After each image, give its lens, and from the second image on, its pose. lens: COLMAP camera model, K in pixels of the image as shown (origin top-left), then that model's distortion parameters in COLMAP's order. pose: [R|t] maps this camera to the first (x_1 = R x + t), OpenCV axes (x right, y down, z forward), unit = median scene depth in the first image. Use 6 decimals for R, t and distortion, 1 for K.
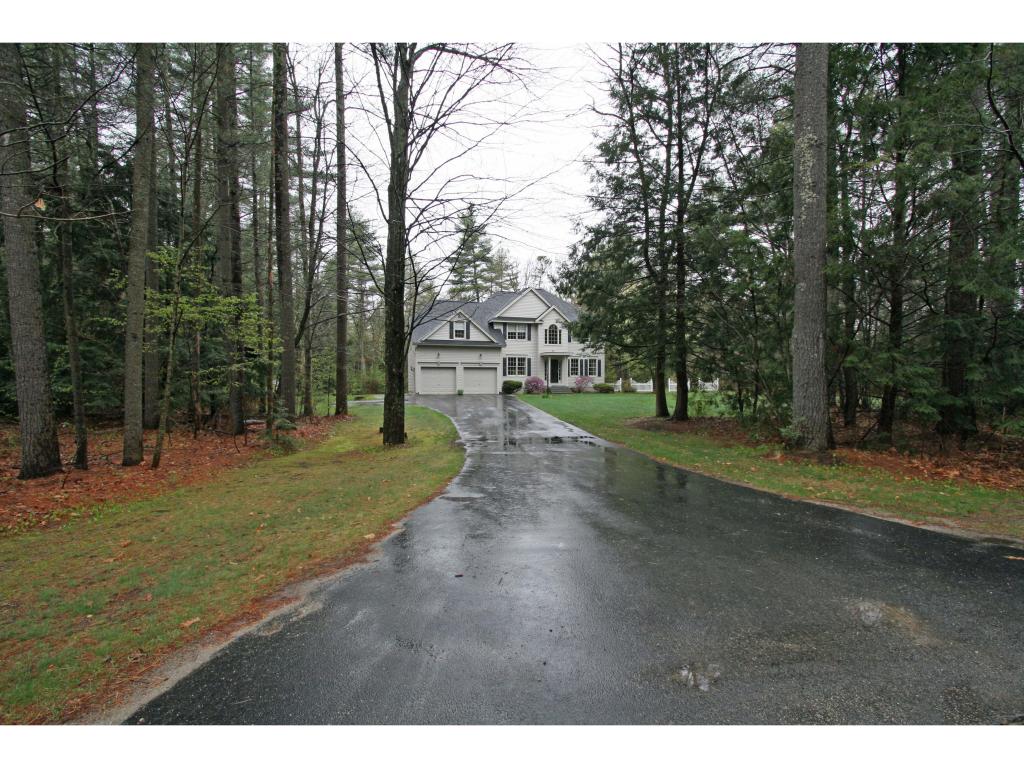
lens RADIAL K [[461.9, 0, 512.0], [0, 461.9, 384.0], [0, 0, 1]] dist [0.000236, 0.000005]
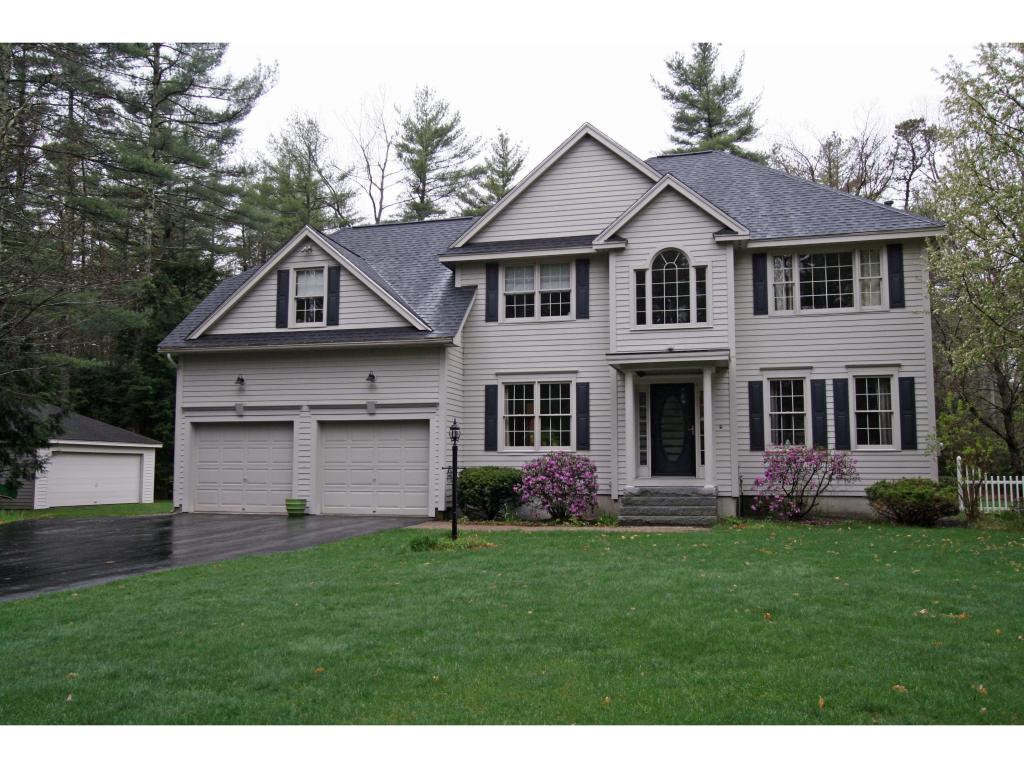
lens RADIAL K [[810.1, 0, 512.0], [0, 810.1, 384.0], [0, 0, 1]] dist [0.004303, 0.003343]
pose [[0.844250, -0.048910, -0.533713, 0.255909], [-0.003946, 0.995233, -0.097444, -0.009434], [0.535935, 0.084373, 0.840032, 0.588324]]
